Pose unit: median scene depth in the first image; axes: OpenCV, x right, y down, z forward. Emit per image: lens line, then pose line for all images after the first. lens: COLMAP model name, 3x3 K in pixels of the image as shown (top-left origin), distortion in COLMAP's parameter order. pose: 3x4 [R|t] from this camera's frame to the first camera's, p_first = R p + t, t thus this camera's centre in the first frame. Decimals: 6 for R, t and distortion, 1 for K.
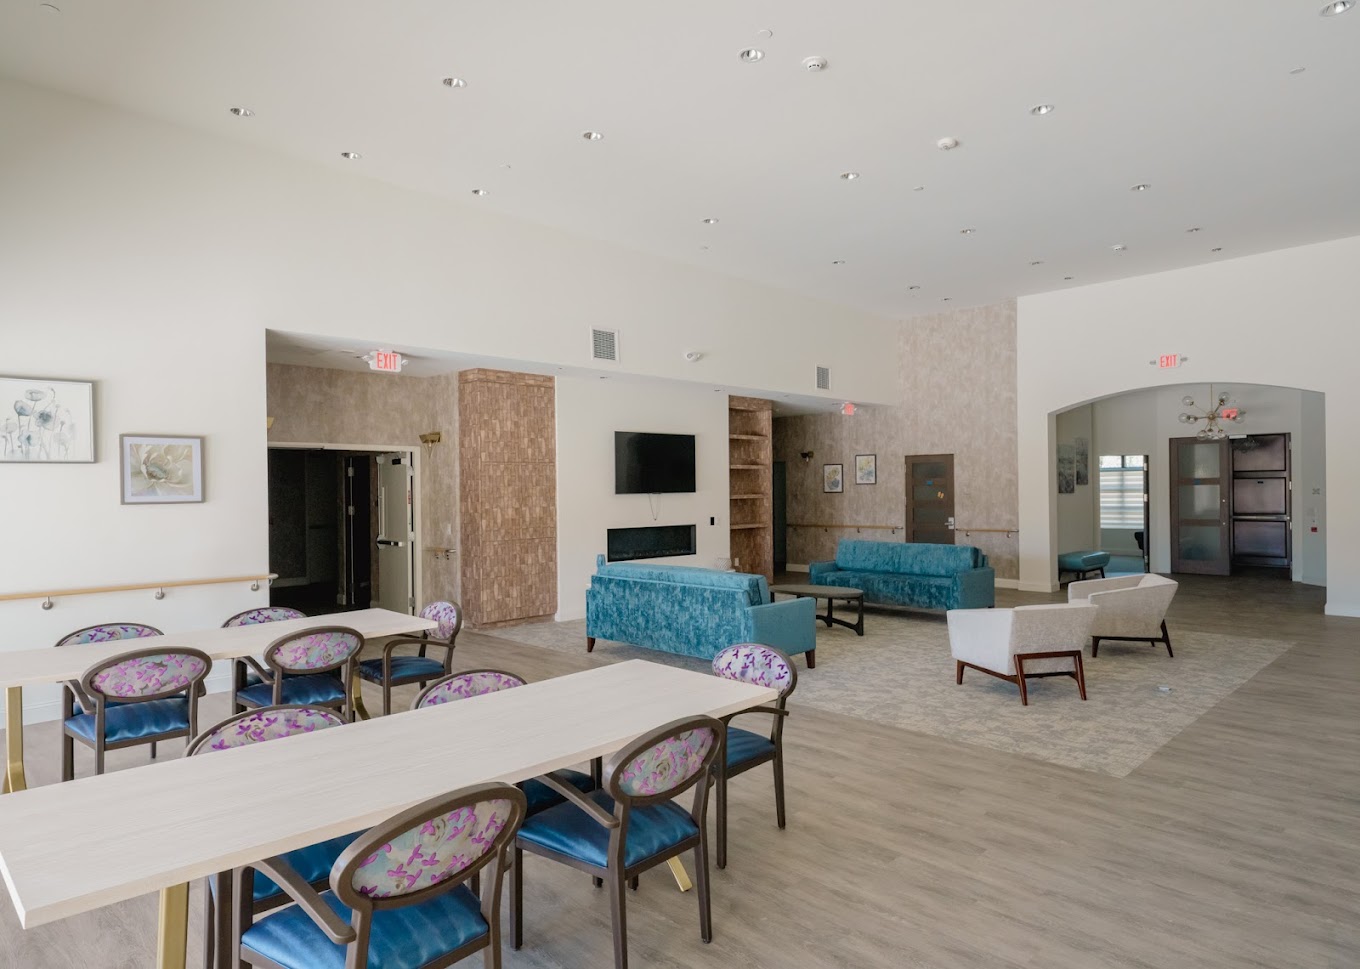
lens RADIAL K [[788.5, 0, 680.0], [0, 788.5, 484.5], [0, 0, 1]] dist [-0.000660, -0.000133]
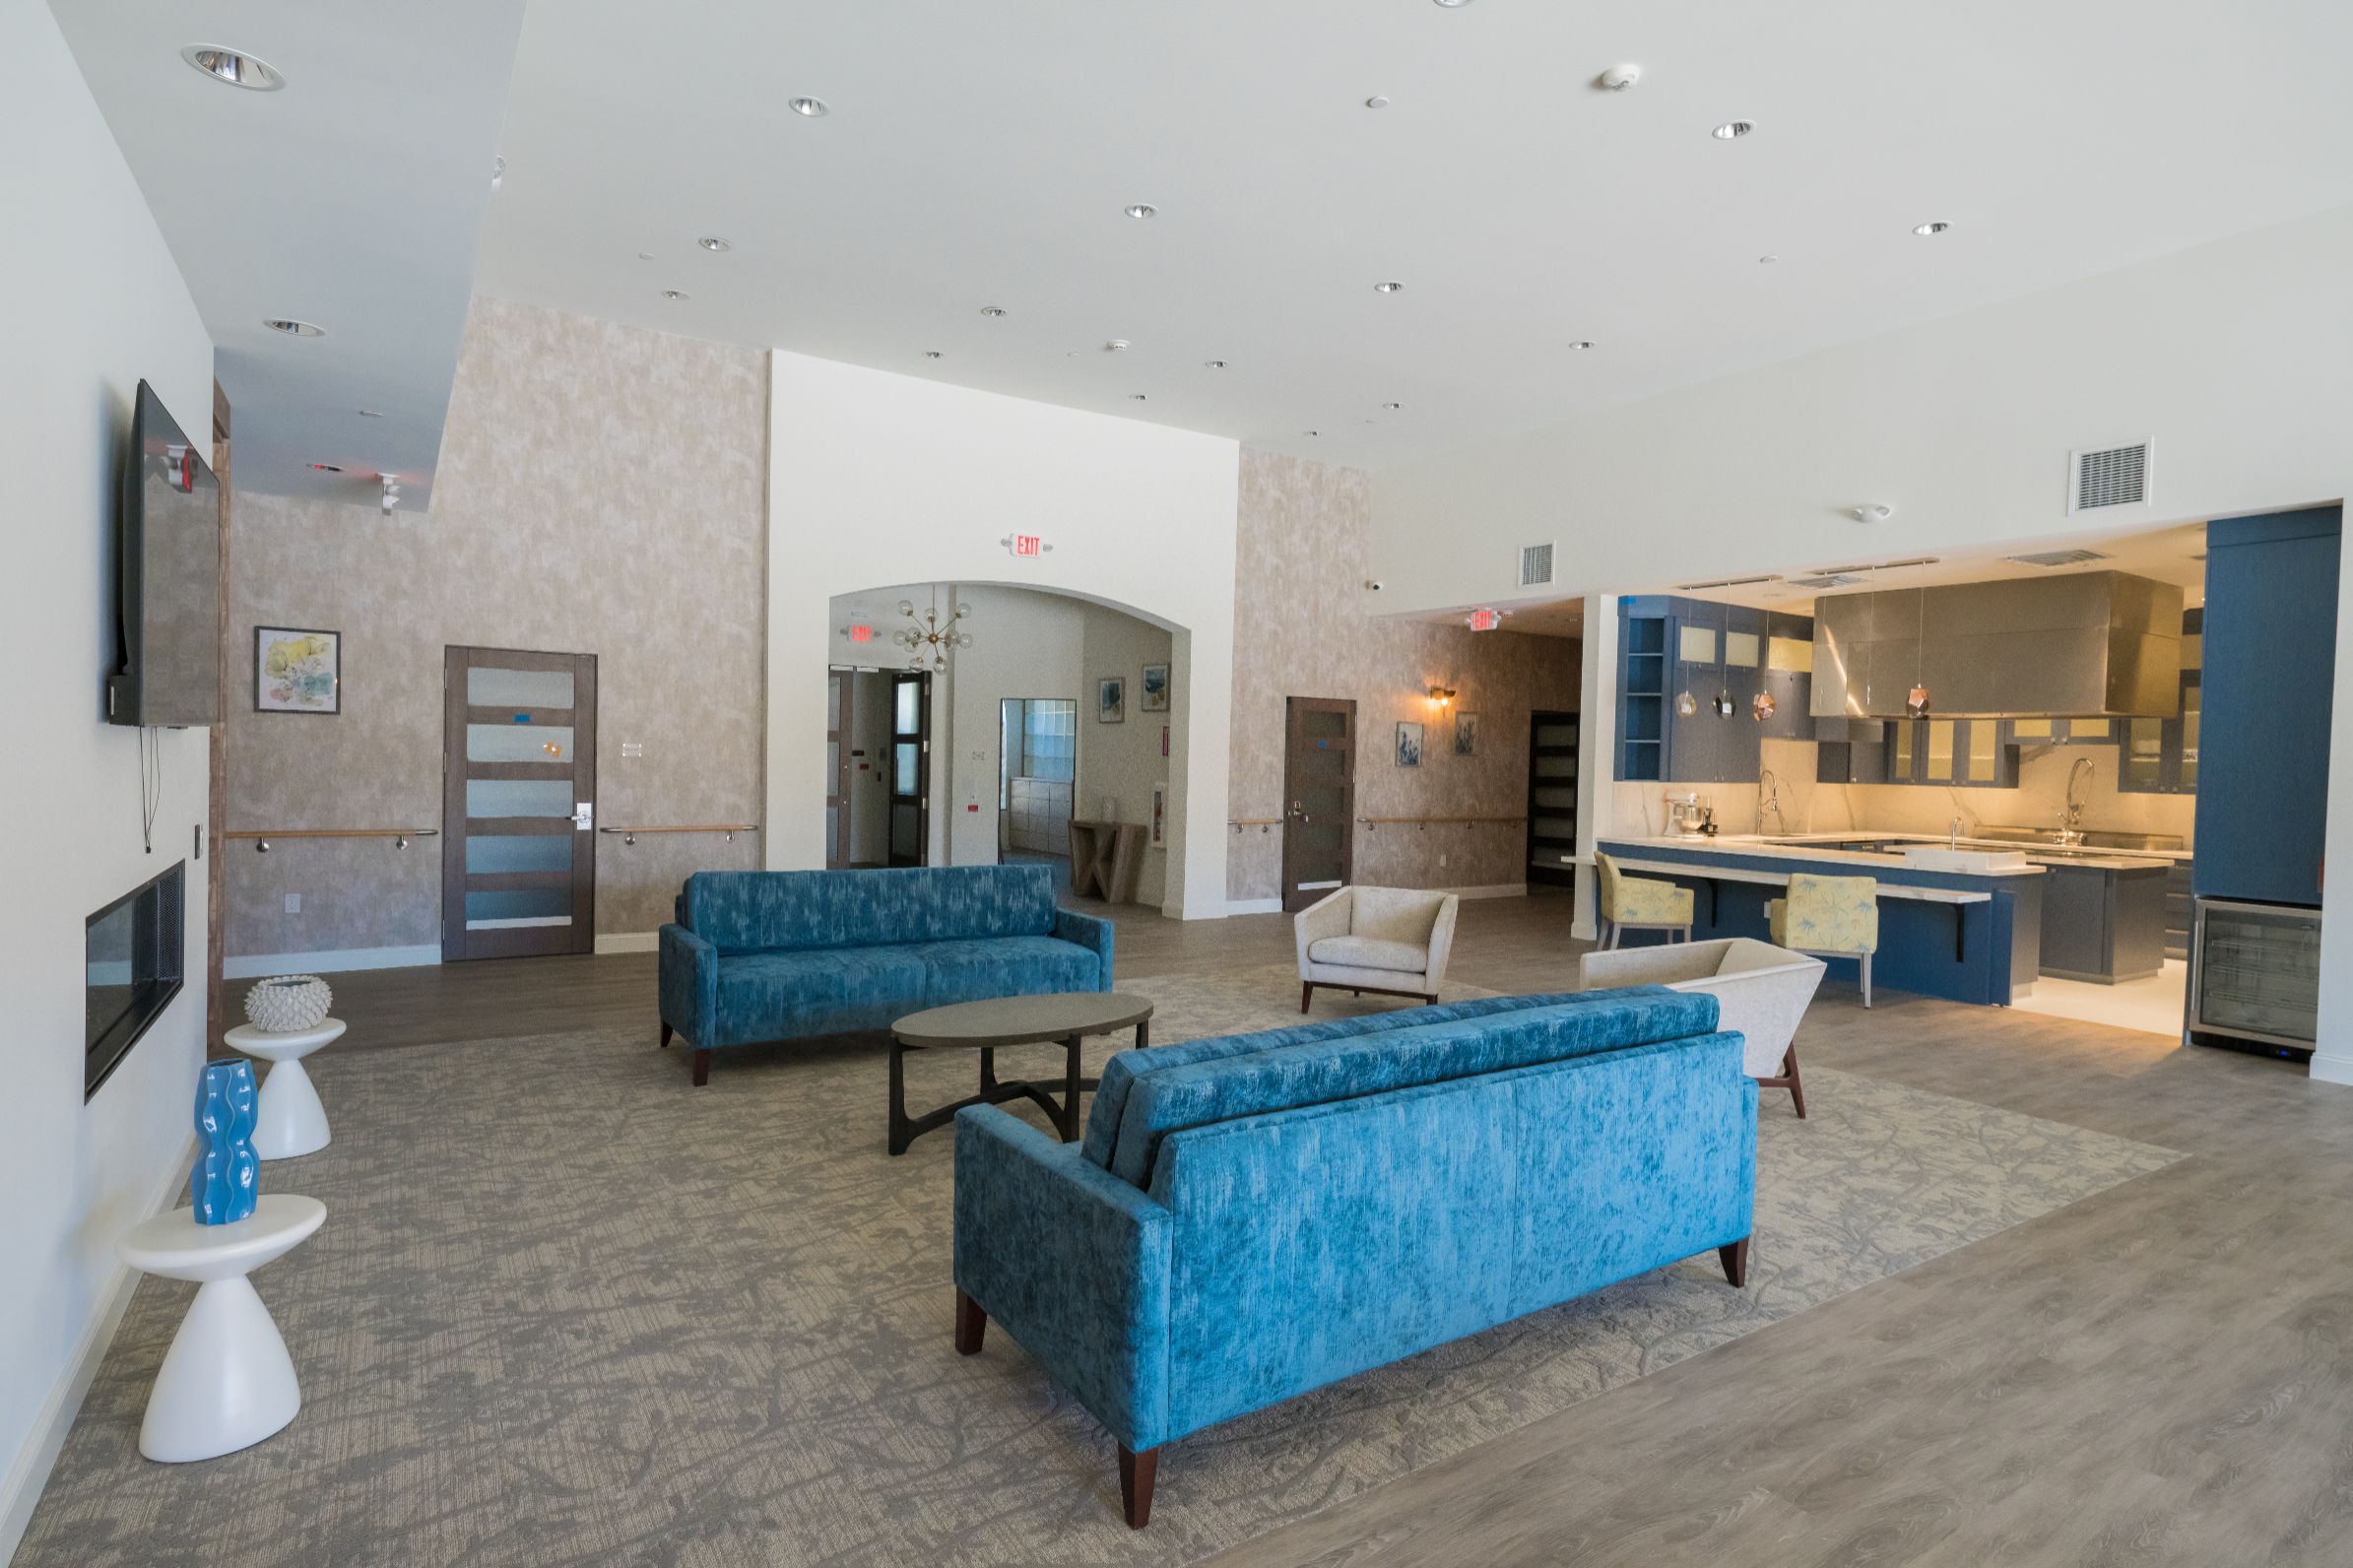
lens RADIAL K [[1222.5, 0, 1176.5], [0, 1222.5, 784.0], [0, 0, 1]] dist [0.003160, 0.000564]
pose [[0.197253, -0.005694, 0.980336, -0.269084], [-0.033084, 0.999375, 0.012461, 0.013836], [-0.979794, -0.034891, 0.196941, 0.607565]]
